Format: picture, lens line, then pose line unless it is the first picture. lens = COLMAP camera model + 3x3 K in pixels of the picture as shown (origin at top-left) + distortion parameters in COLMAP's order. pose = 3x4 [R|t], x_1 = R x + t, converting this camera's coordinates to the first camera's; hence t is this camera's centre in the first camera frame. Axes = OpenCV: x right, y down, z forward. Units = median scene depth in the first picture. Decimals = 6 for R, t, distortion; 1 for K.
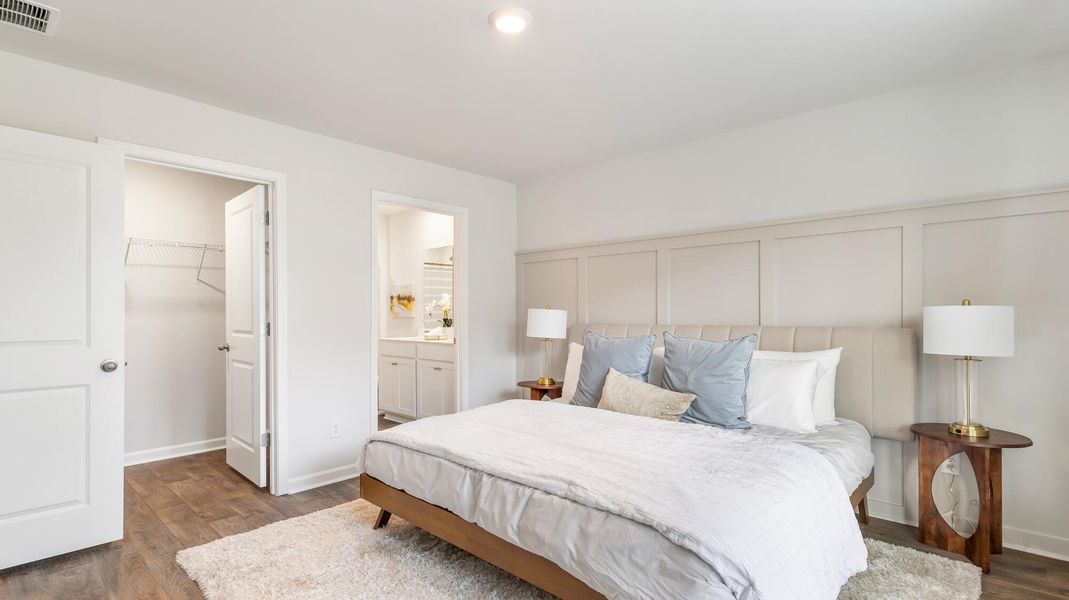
lens RADIAL K [[493.7, 0, 534.1], [0, 493.7, 311.4], [0, 0, 1]] dist [-0.003130, -0.000435]
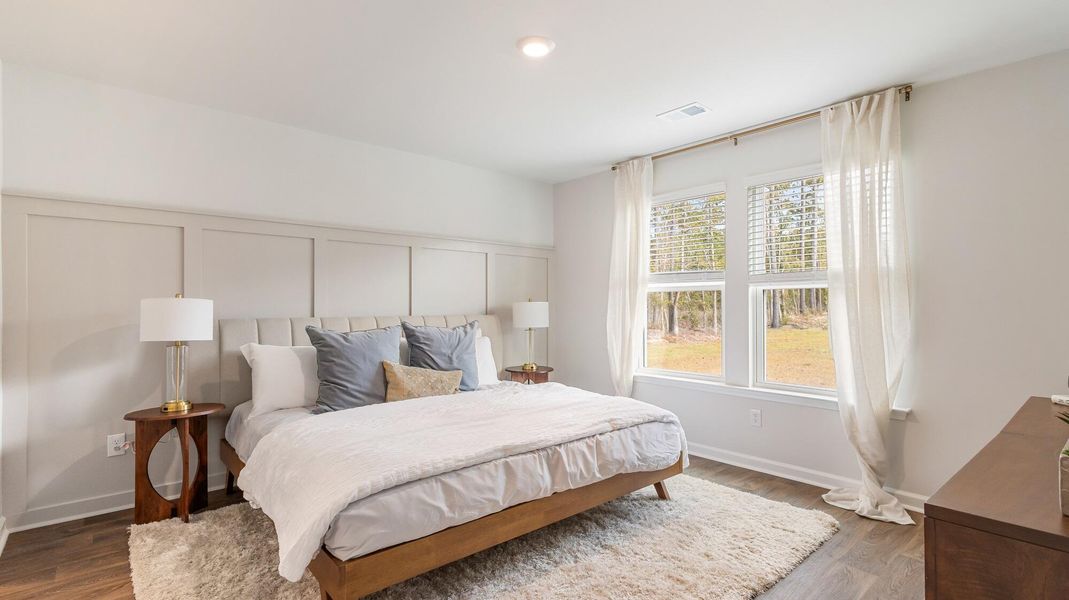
lens RADIAL K [[493.7, 0, 534.1], [0, 493.7, 311.4], [0, 0, 1]] dist [-0.003130, -0.000435]
pose [[0.113188, -0.005838, 0.993556, -1.128762], [-0.010458, 0.999920, 0.007067, 0.010819], [-0.993519, -0.011191, 0.113118, 0.848859]]
